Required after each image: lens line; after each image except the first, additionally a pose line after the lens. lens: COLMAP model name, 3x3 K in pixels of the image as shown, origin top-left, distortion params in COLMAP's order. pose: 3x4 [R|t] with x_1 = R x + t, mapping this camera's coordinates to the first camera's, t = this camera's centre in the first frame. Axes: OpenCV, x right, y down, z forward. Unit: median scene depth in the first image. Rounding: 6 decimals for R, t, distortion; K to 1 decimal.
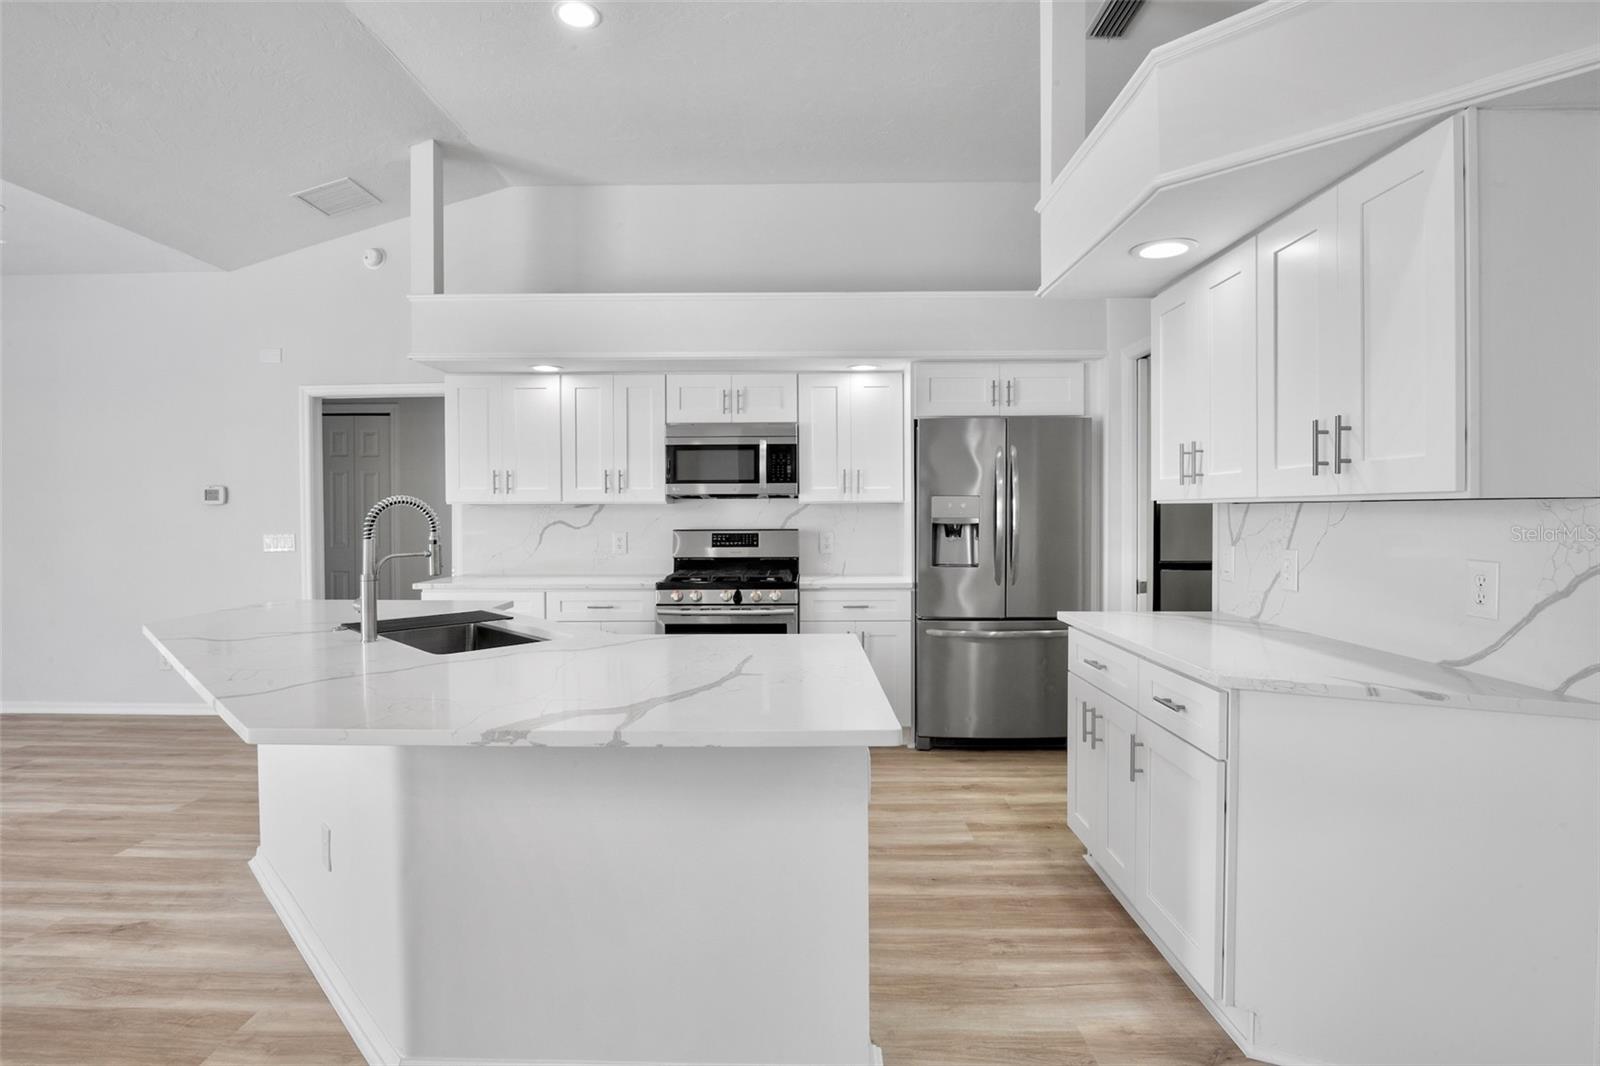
lens RADIAL K [[795.0, 0, 791.6], [0, 795.0, 521.8], [0, 0, 1]] dist [-0.021204, 0.001343]
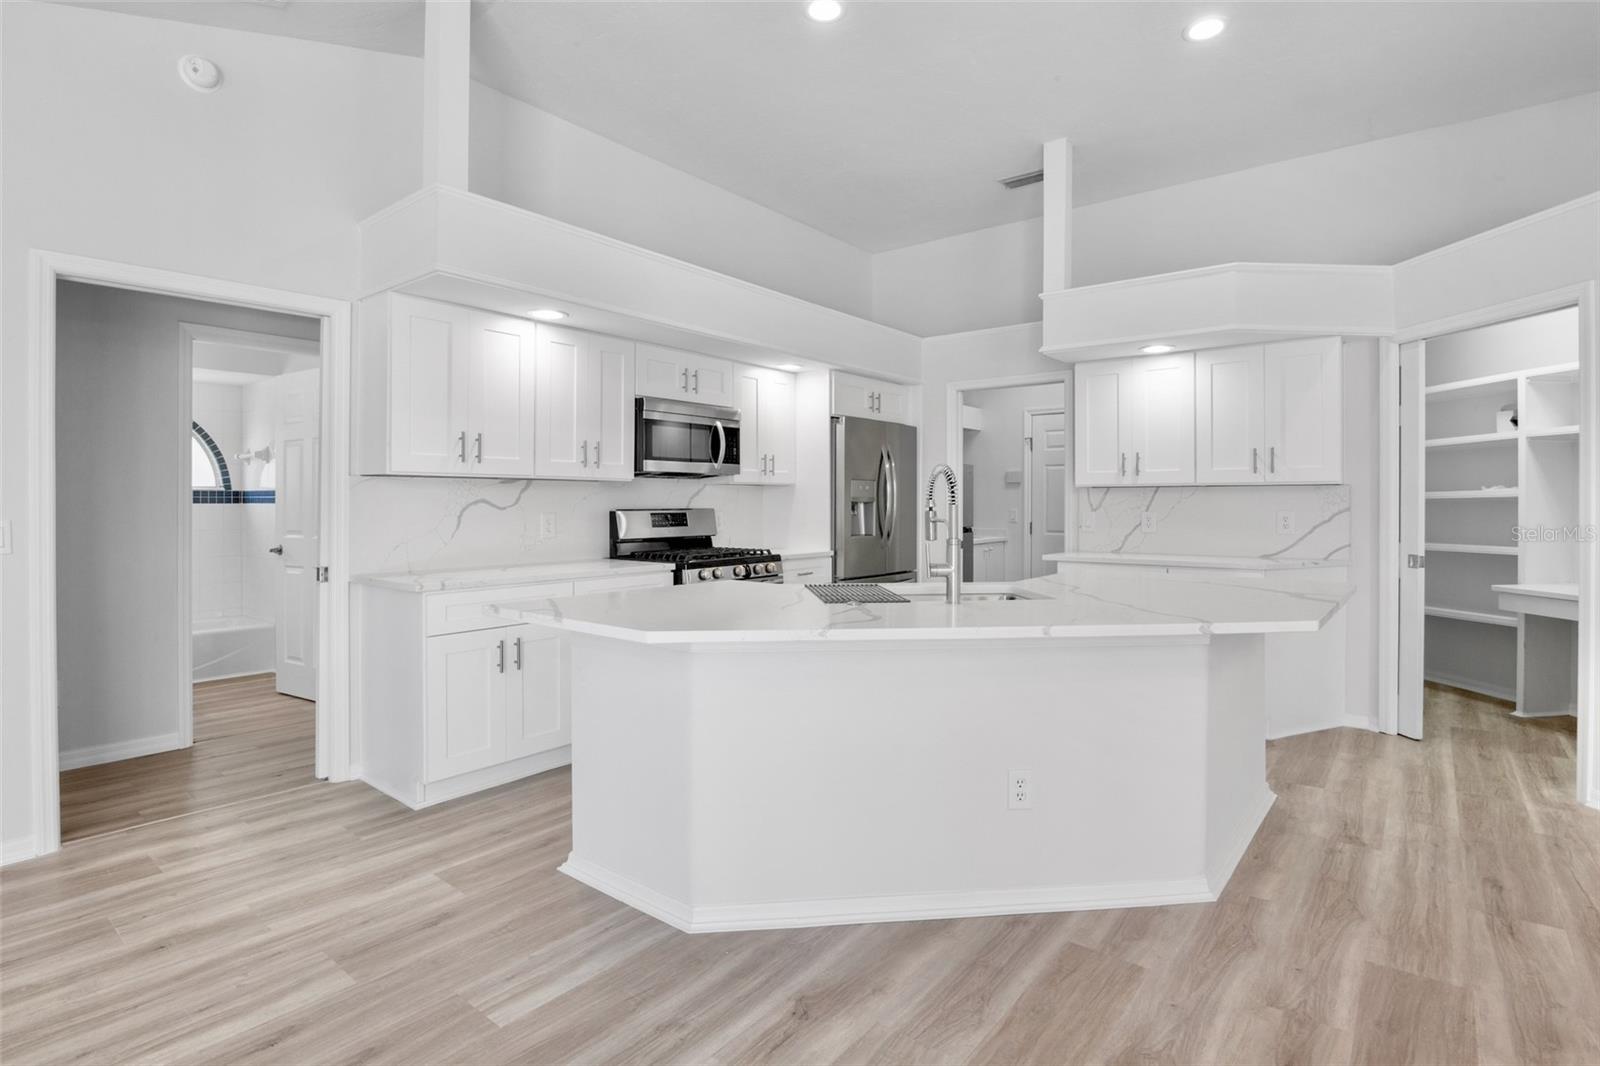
lens RADIAL K [[795.0, 0, 791.6], [0, 795.0, 521.8], [0, 0, 1]] dist [-0.021204, 0.001343]
pose [[0.611840, -0.015986, 0.790820, -0.857664], [0.009959, 0.999872, 0.012507, 0.016567], [-0.790919, 0.000224, 0.611921, 0.309937]]
